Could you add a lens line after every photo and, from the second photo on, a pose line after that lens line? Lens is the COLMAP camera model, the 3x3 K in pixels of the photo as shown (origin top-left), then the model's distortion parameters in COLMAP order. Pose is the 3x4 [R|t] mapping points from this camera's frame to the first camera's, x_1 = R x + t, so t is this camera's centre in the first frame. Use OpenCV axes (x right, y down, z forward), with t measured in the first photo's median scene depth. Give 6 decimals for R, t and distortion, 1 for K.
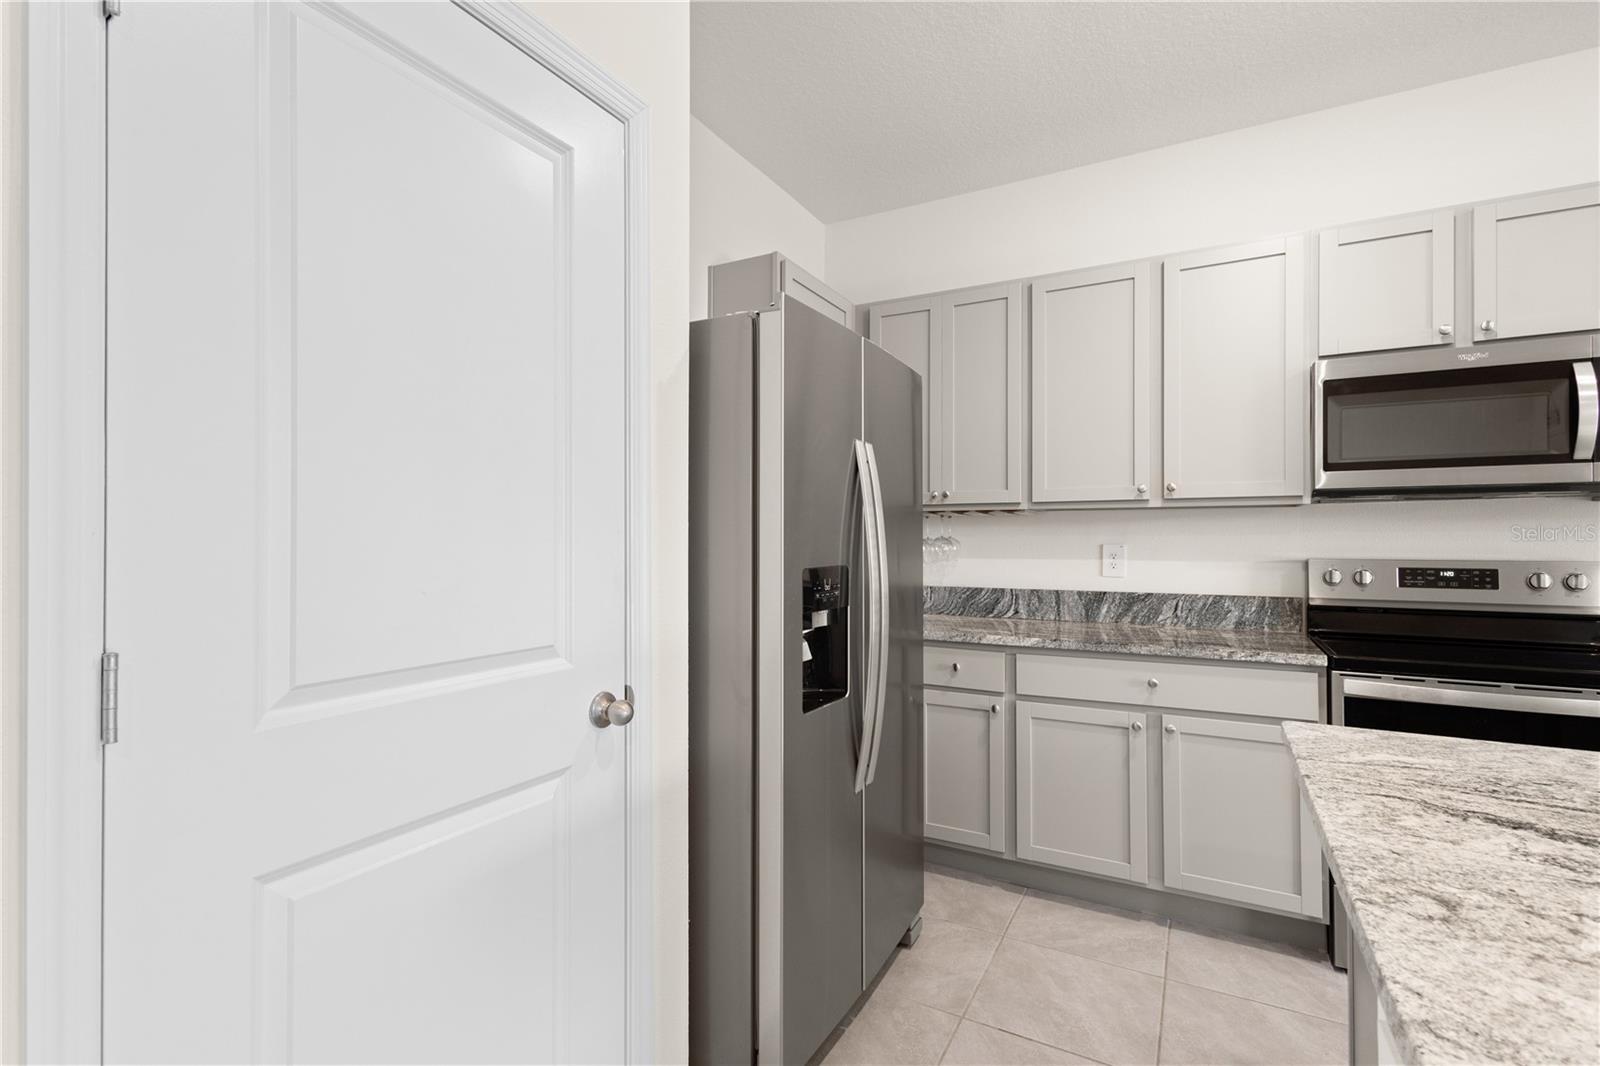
lens RADIAL K [[744.9, 0, 798.1], [0, 744.9, 535.8], [0, 0, 1]] dist [0.009064, 0.000451]
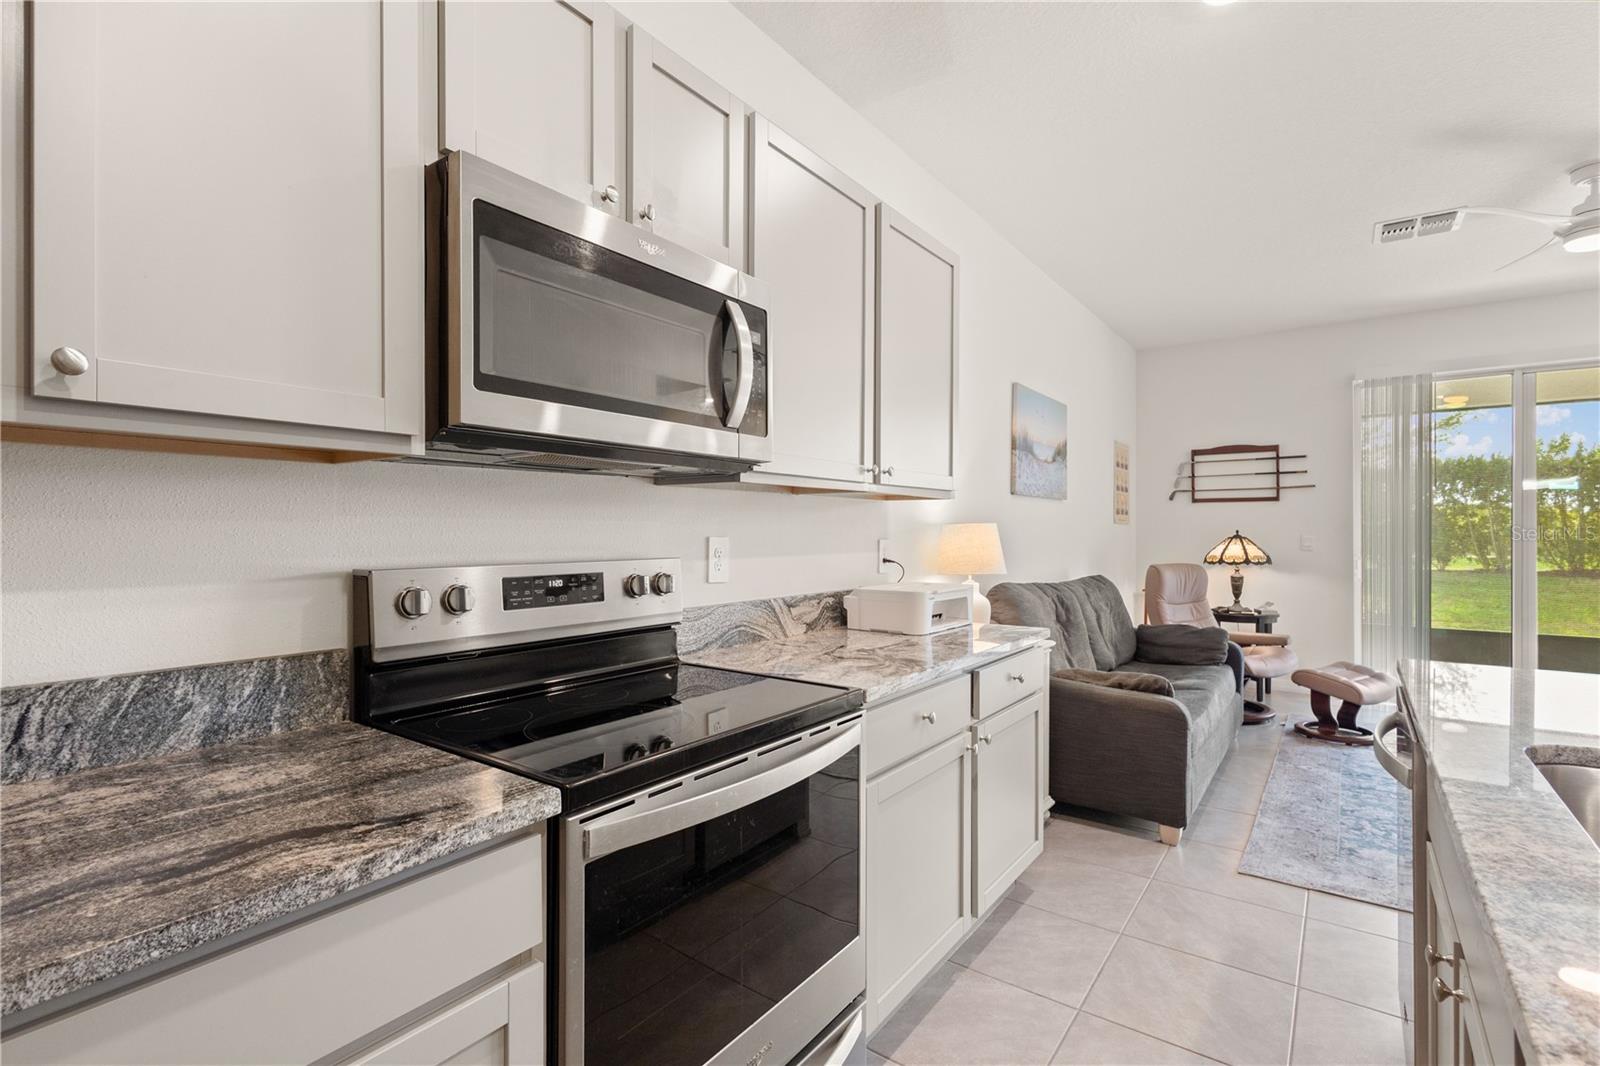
lens RADIAL K [[744.9, 0, 794.4], [0, 744.9, 530.9], [0, 0, 1]] dist [0.009064, 0.000451]
pose [[0.130185, 0.000967, 0.991489, 0.221887], [-0.007264, 0.999974, -0.000022, 0.003134], [-0.991463, -0.007199, 0.130189, 0.636091]]
